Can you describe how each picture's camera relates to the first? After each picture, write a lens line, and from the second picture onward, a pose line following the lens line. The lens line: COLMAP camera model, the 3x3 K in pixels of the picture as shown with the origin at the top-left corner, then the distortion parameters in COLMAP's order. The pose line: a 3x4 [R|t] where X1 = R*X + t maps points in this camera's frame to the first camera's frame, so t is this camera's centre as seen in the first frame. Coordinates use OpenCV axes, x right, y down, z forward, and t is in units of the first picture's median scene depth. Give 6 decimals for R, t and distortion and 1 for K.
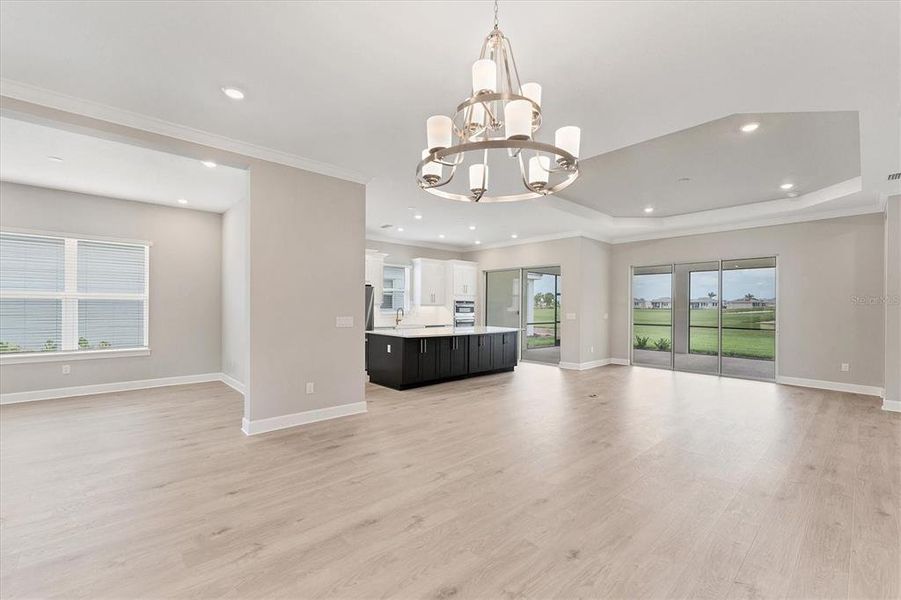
lens RADIAL K [[367.0, 0, 448.0], [0, 367.0, 313.2], [0, 0, 1]] dist [-0.000665, -0.000388]
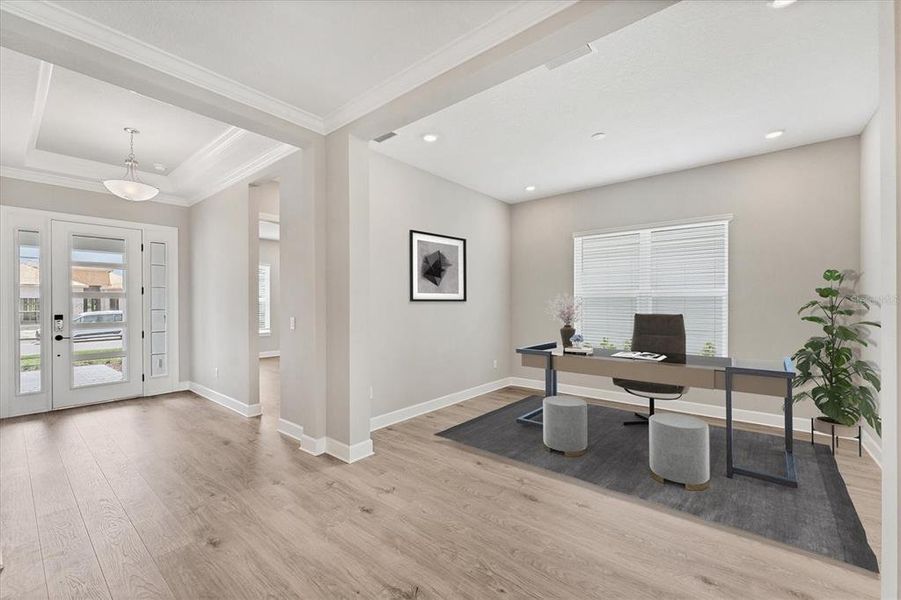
lens RADIAL K [[367.0, 0, 444.0], [0, 367.0, 302.1], [0, 0, 1]] dist [-0.000665, -0.000388]
pose [[0.136791, -0.008834, -0.990561, -0.119045], [-0.010596, 0.999890, -0.010381, -0.006913], [0.990543, 0.011916, 0.136682, 0.229716]]
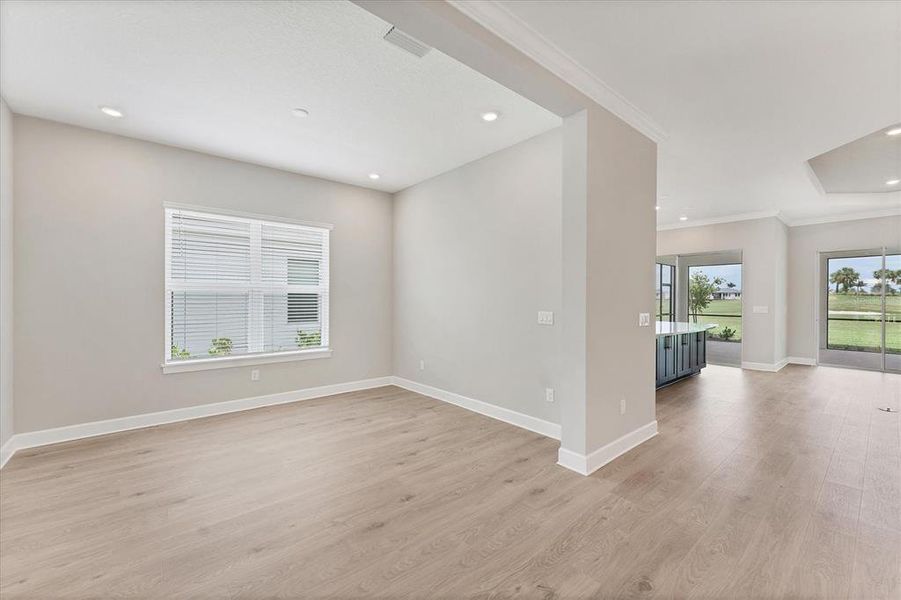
lens RADIAL K [[367.0, 0, 450.0], [0, 367.0, 298.8], [0, 0, 1]] dist [-0.000665, -0.000388]
pose [[0.999436, -0.003993, -0.033344, -0.327738], [0.003467, 0.999869, -0.015832, -0.004627], [0.033403, 0.015708, 0.999319, 0.099663]]
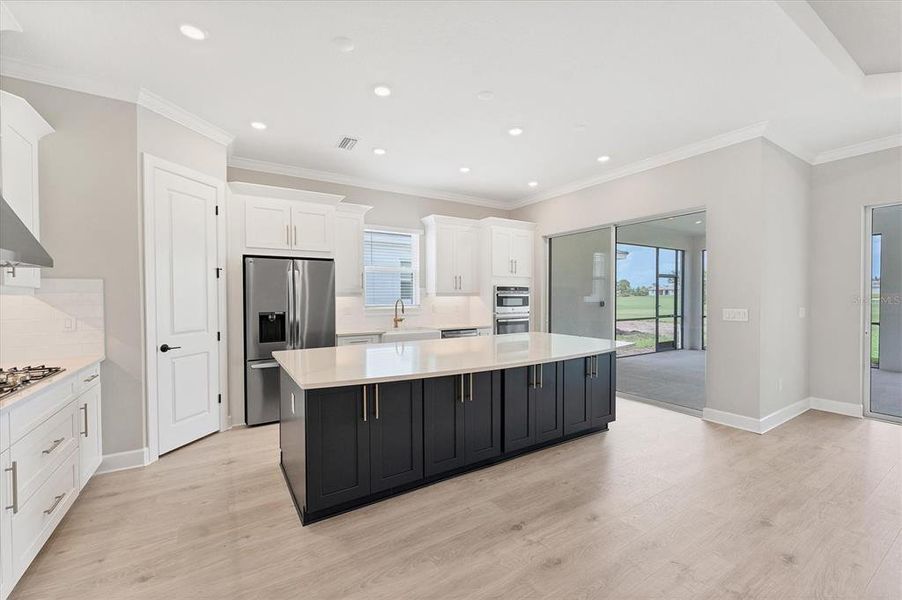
lens RADIAL K [[367.4, 0, 449.3], [0, 367.4, 301.6], [0, 0, 1]] dist [-0.000665, -0.000388]
pose [[0.984662, -0.007600, -0.174307, 0.052380], [0.007413, 0.999971, -0.001727, -0.009508], [0.174315, 0.000408, 0.984690, 0.424665]]
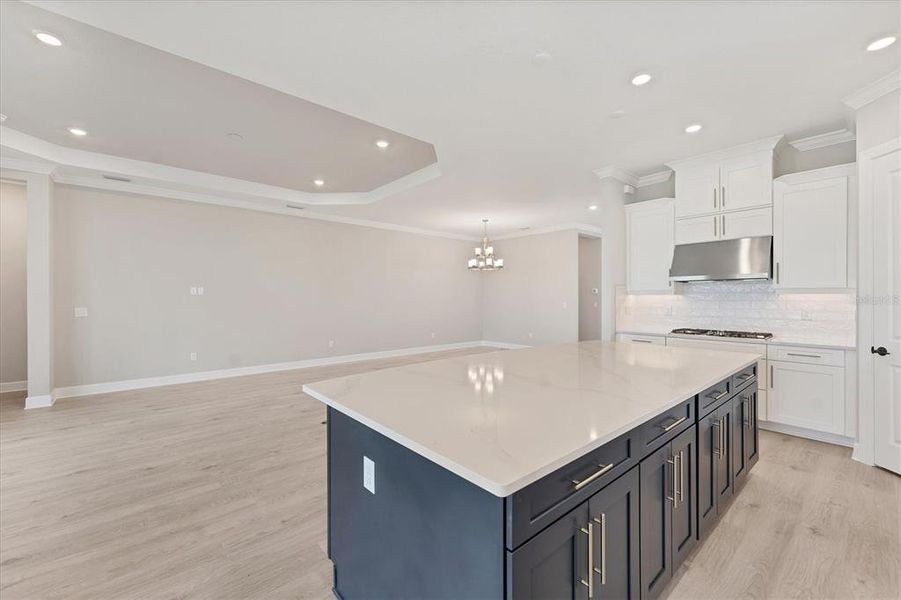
lens RADIAL K [[380.8, 0, 451.8], [0, 380.8, 297.0], [0, 0, 1]] dist [0.014699, 0.000412]
pose [[-0.999948, -0.006253, 0.008115, 0.094397], [-0.006139, 0.999882, 0.014079, -0.017284], [-0.008202, 0.014029, -0.999868, 1.055985]]
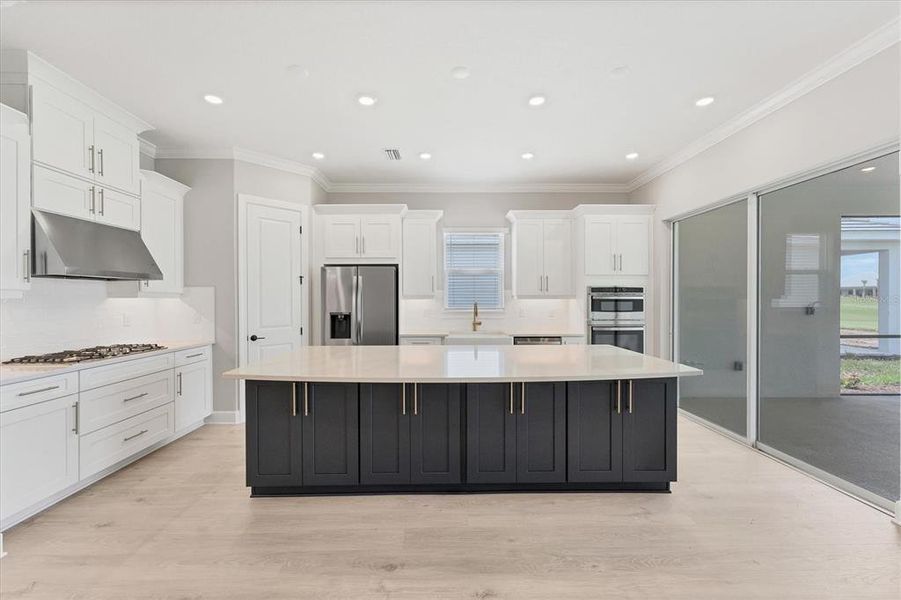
lens RADIAL K [[367.0, 0, 447.5], [0, 367.0, 301.5], [0, 0, 1]] dist [-0.000665, -0.000388]
pose [[0.754233, -0.003503, -0.656597, 0.212170], [-0.002579, 0.999962, -0.008298, -0.010608], [0.656602, 0.007952, 0.754196, 0.531356]]
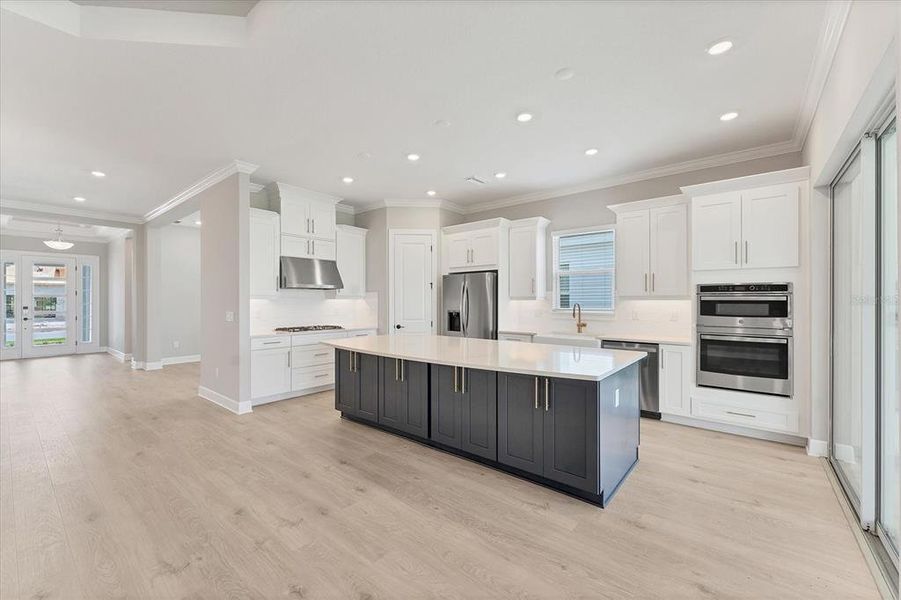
lens RADIAL K [[367.0, 0, 446.9], [0, 367.0, 301.1], [0, 0, 1]] dist [-0.000665, -0.000388]
pose [[0.146785, -0.004579, -0.989158, 0.401034], [-0.013135, 0.999892, -0.006578, -0.011494], [0.989081, 0.013958, 0.146709, 0.707928]]
